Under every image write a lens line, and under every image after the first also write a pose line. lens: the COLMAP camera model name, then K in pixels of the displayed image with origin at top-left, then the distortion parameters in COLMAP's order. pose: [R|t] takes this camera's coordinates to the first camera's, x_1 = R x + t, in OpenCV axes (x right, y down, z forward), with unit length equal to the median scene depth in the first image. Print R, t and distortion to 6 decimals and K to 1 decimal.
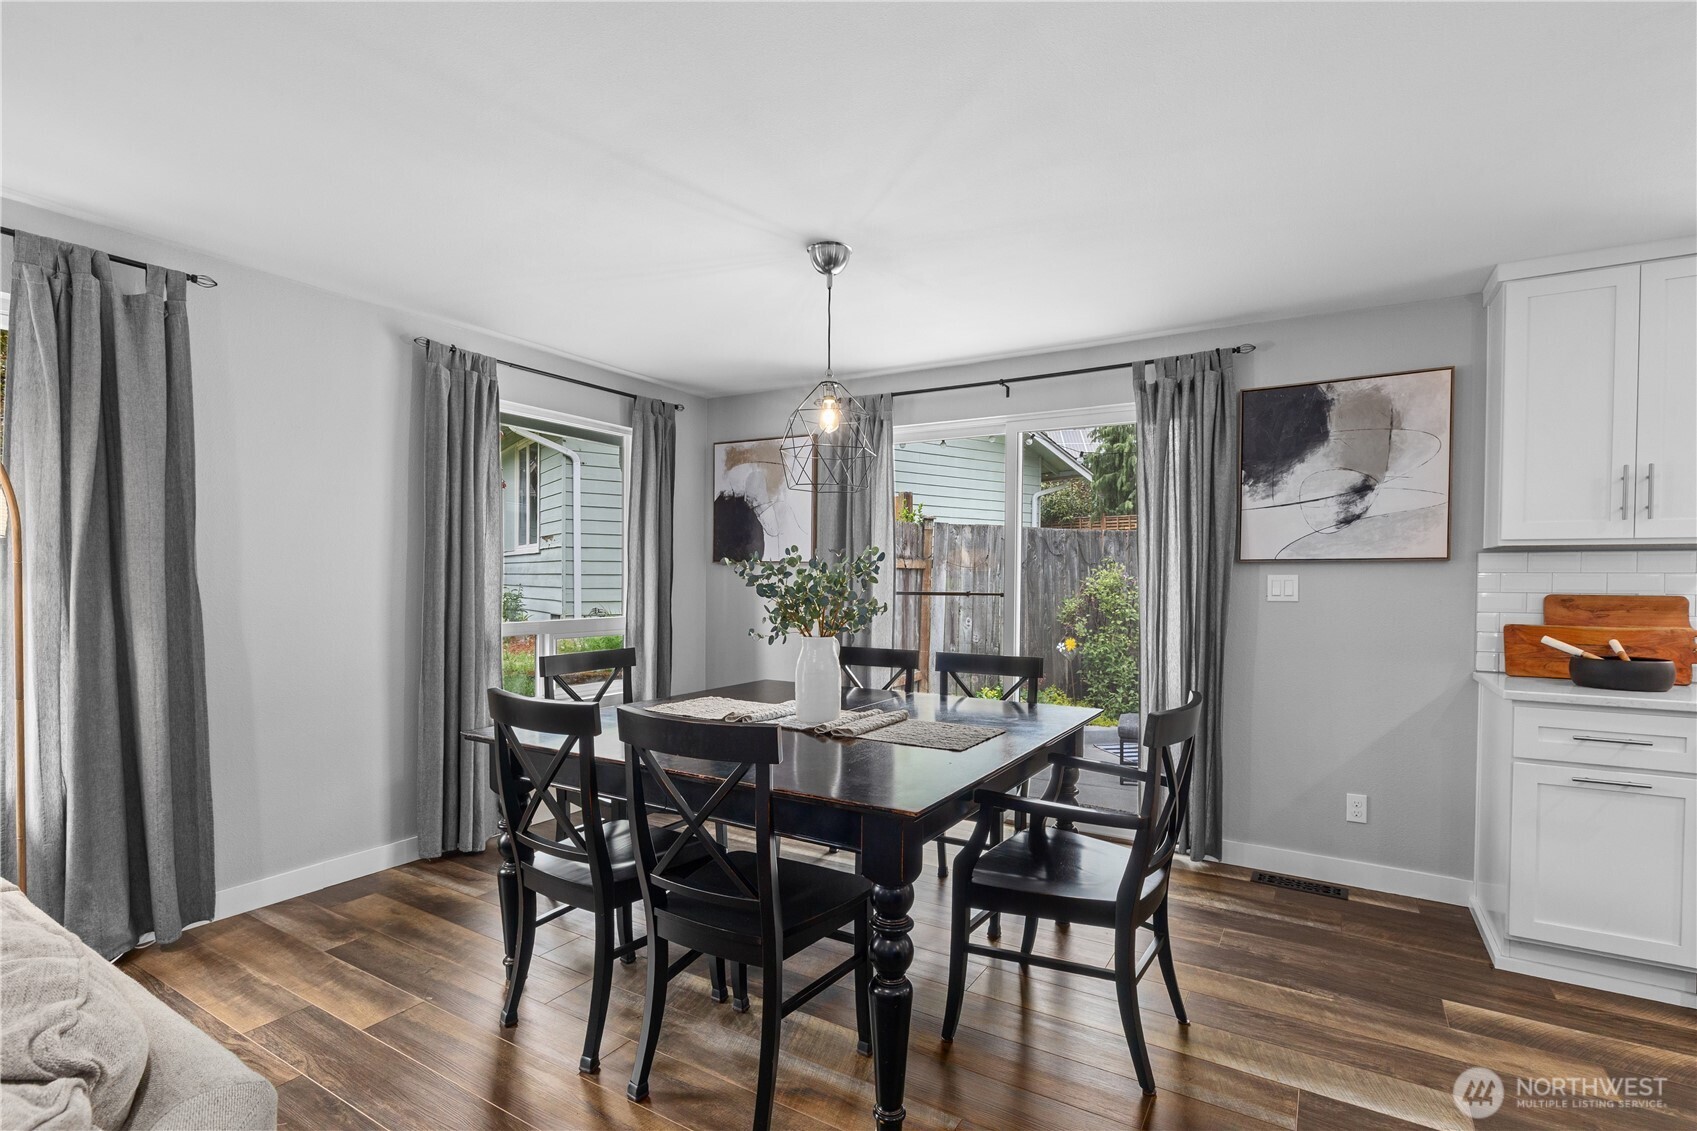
lens RADIAL K [[806.4, 0, 854.6], [0, 806.4, 581.6], [0, 0, 1]] dist [-0.001702, 0.000129]
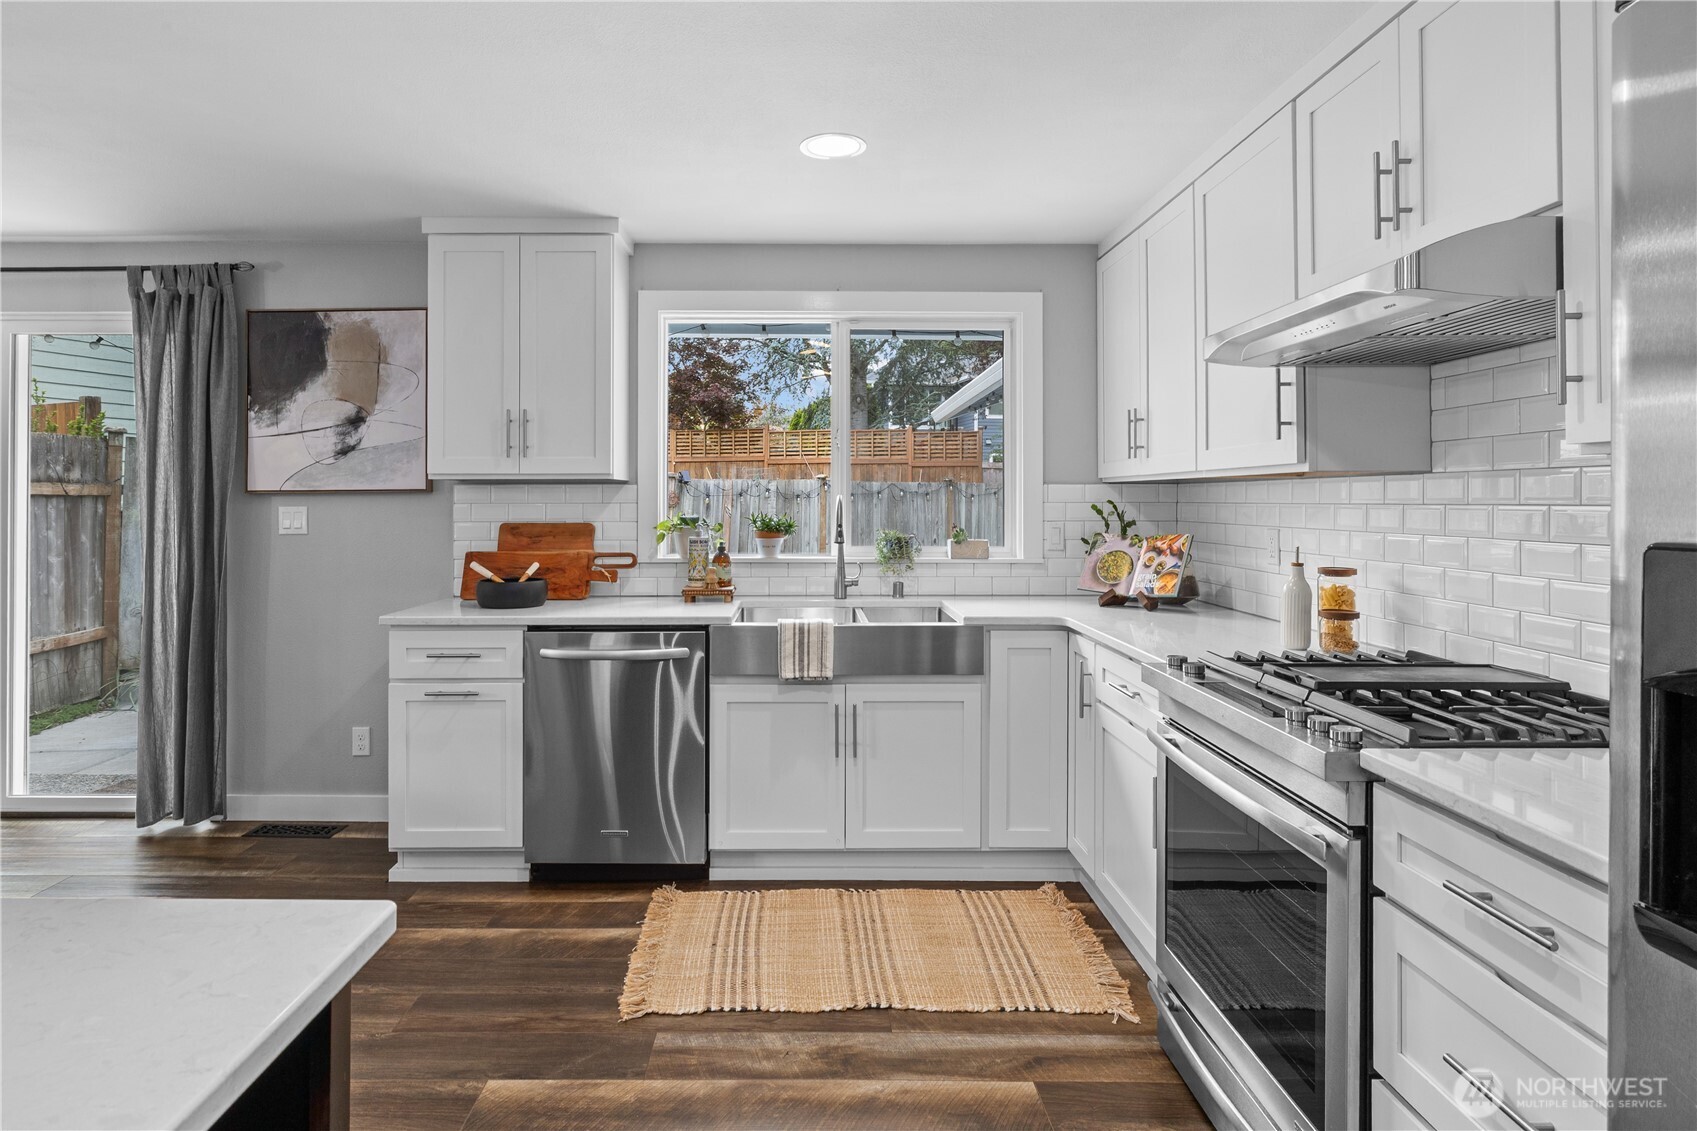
lens RADIAL K [[897.1, 0, 803.5], [0, 897.1, 487.1], [0, 0, 1]] dist [0.000039, -0.000618]
pose [[0.858246, -0.000717, 0.513238, 0.525100], [0.010238, 0.999824, -0.015723, -0.008830], [-0.513137, 0.018749, 0.858102, -0.234578]]
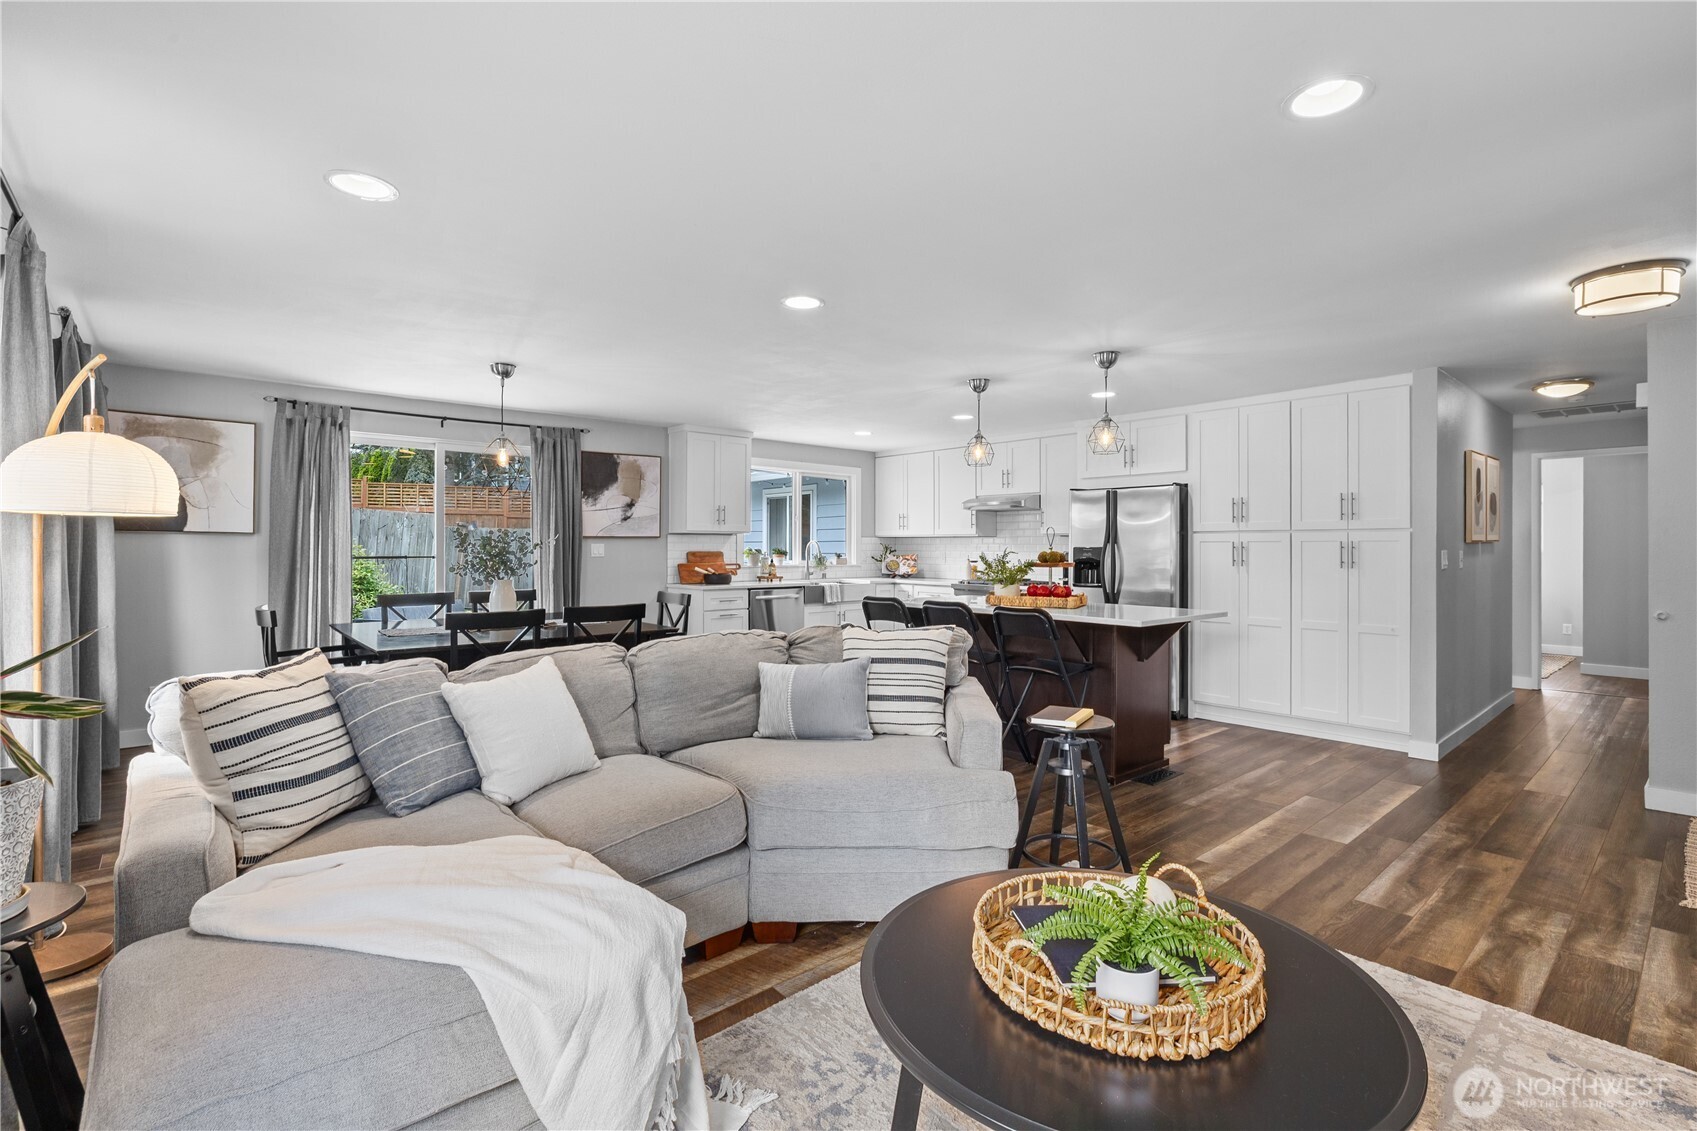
lens RADIAL K [[778.9, 0, 850.0], [0, 778.9, 549.0], [0, 0, 1]] dist [0.000828, 0.000190]
pose [[0.321708, -0.006798, 0.946815, -1.179846], [0.005486, 0.999971, 0.005316, -0.002174], [-0.946823, 0.003485, 0.321736, -0.253287]]
